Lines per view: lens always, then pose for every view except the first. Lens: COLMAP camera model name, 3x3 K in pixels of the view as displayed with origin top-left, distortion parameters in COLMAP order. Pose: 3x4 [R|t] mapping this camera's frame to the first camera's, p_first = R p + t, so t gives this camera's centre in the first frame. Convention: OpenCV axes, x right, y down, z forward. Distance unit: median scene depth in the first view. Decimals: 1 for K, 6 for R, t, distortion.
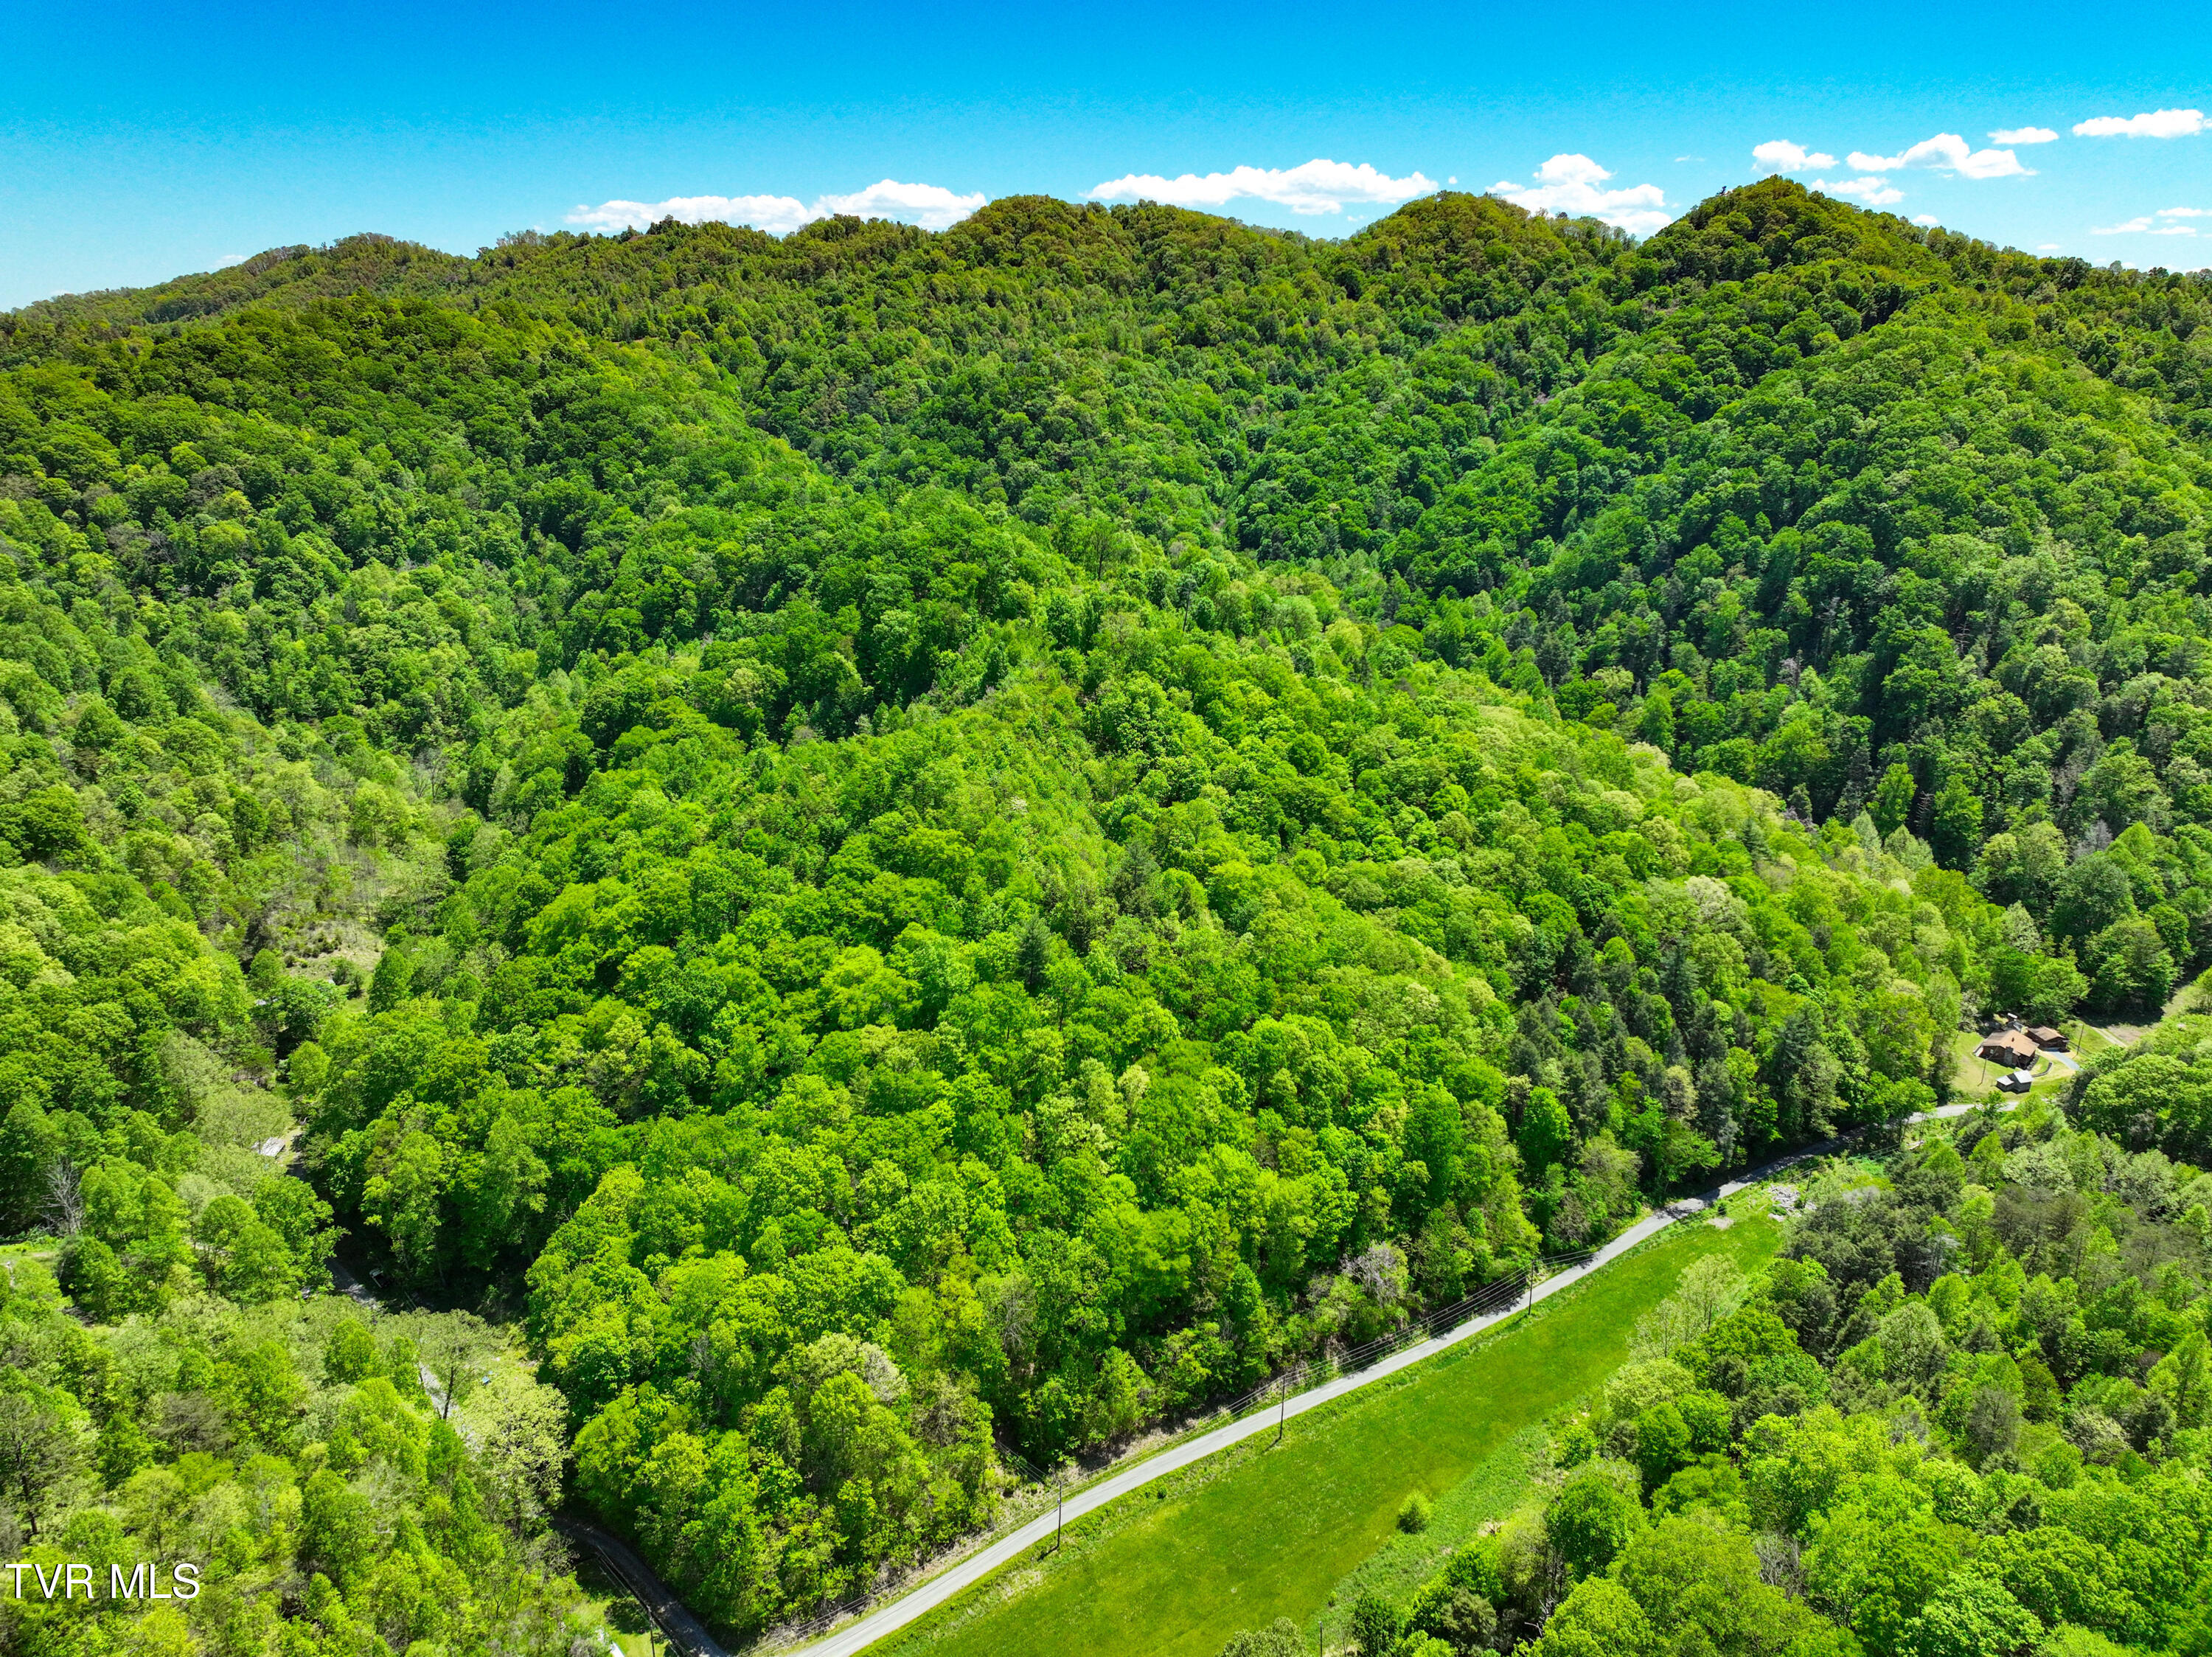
lens RADIAL K [[1551.2, 0, 1121.9], [0, 1551.2, 833.0], [0, 0, 1]] dist [0.006922, 0.029504]
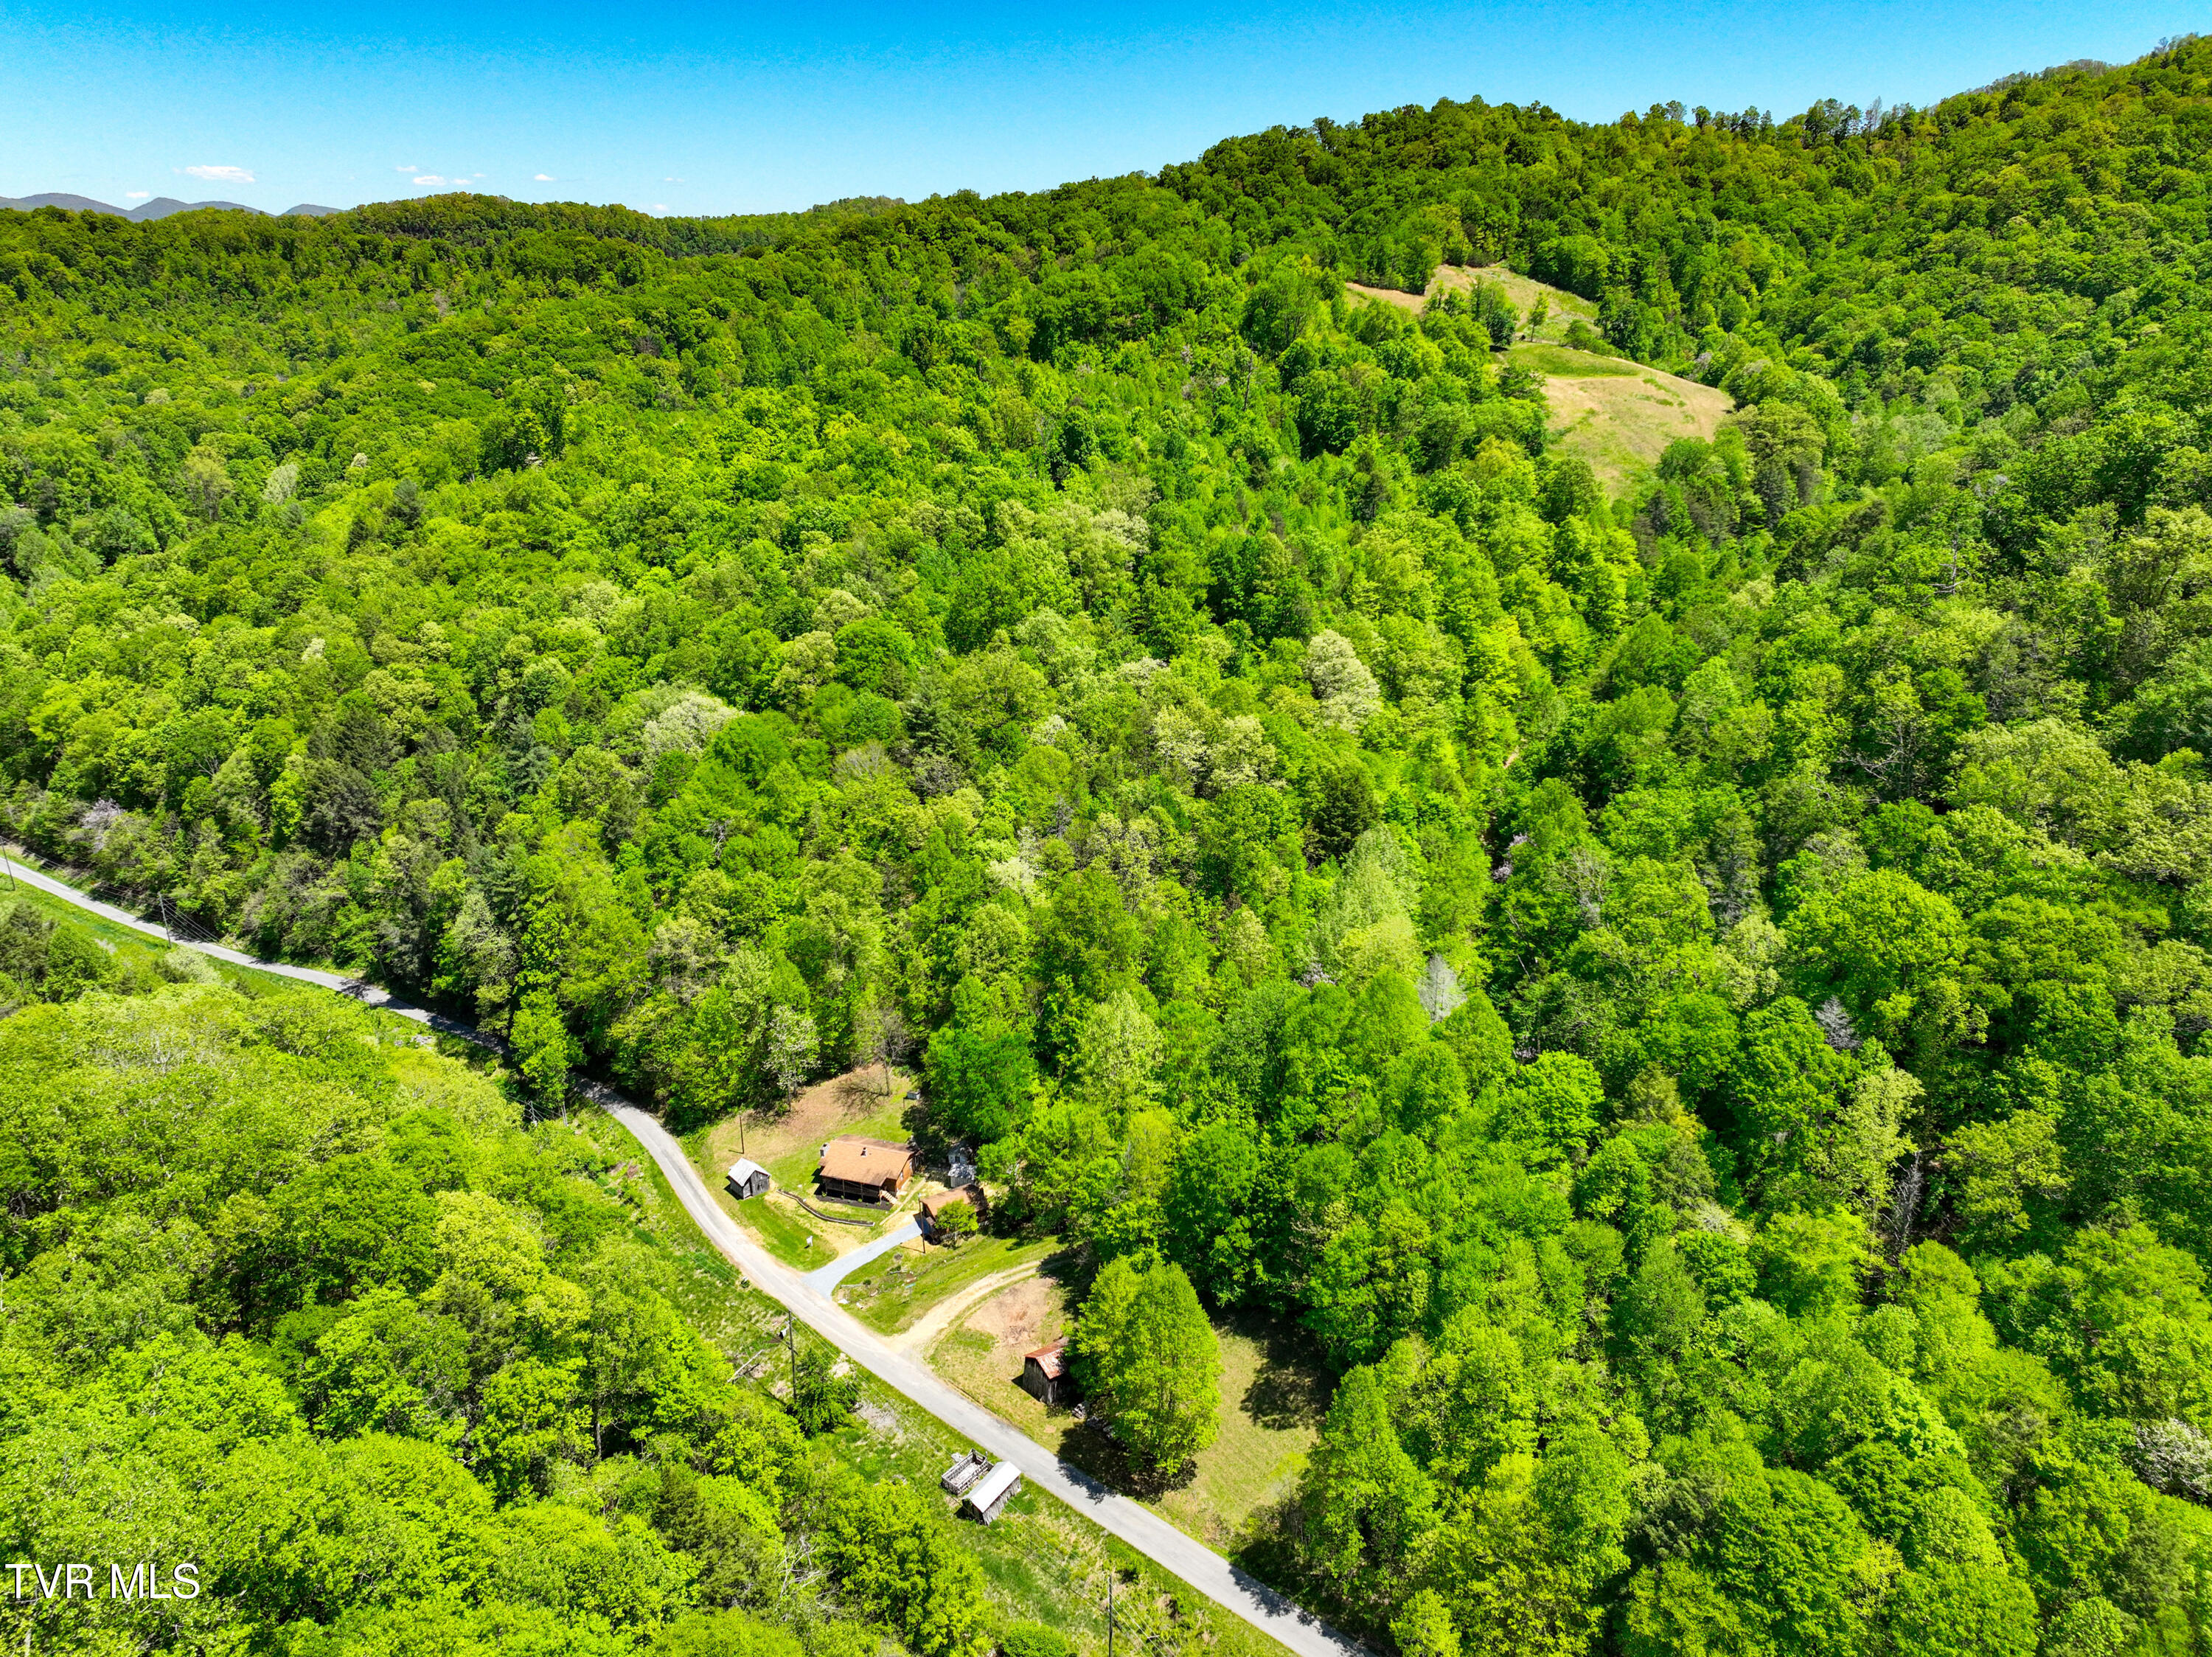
lens RADIAL K [[1551.2, 0, 1113.2], [0, 1551.2, 831.7], [0, 0, 1]] dist [0.006922, 0.029504]
pose [[0.402418, 0.322945, -0.856602, 0.893991], [-0.269873, 0.935977, 0.226088, -0.104978], [0.874773, 0.140192, 0.463808, 0.692030]]
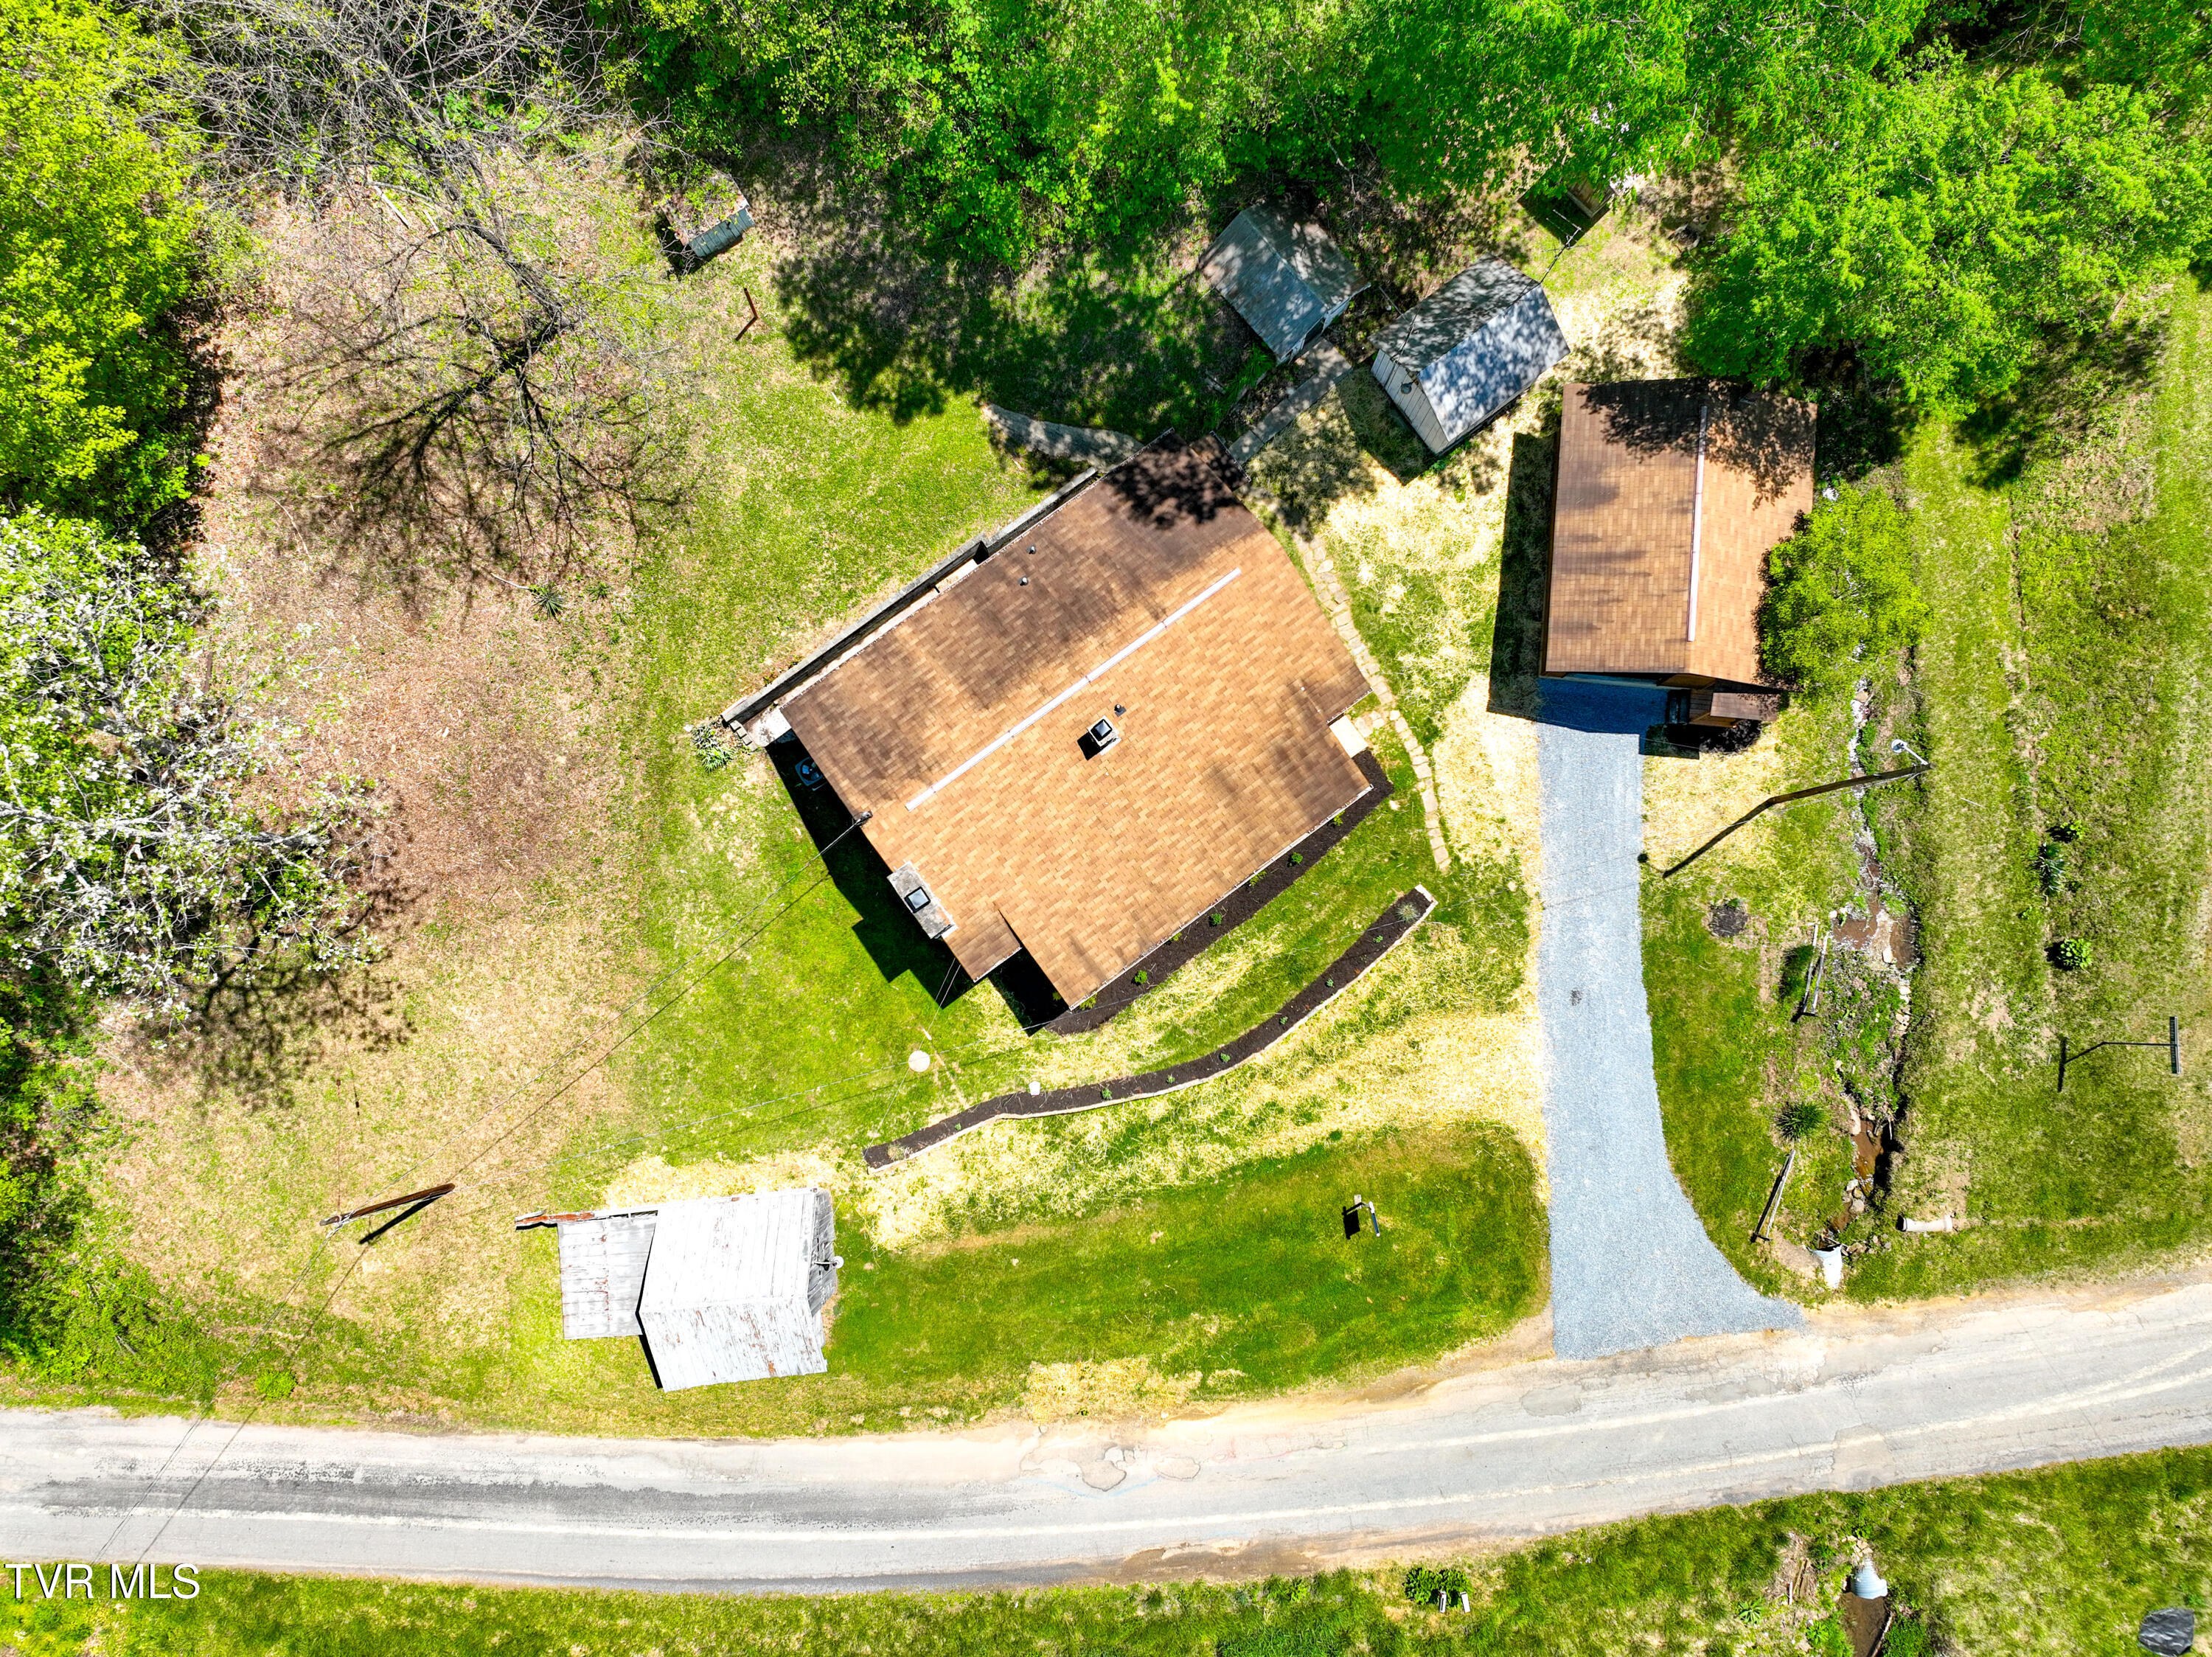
lens RADIAL K [[1551.2, 0, 1117.8], [0, 1551.2, 829.8], [0, 0, 1]] dist [0.006922, 0.029504]
pose [[0.980015, 0.198160, -0.017431, 0.493282], [-0.064493, 0.399396, 0.914507, 0.041299], [0.188180, -0.895106, 0.404194, 0.821535]]
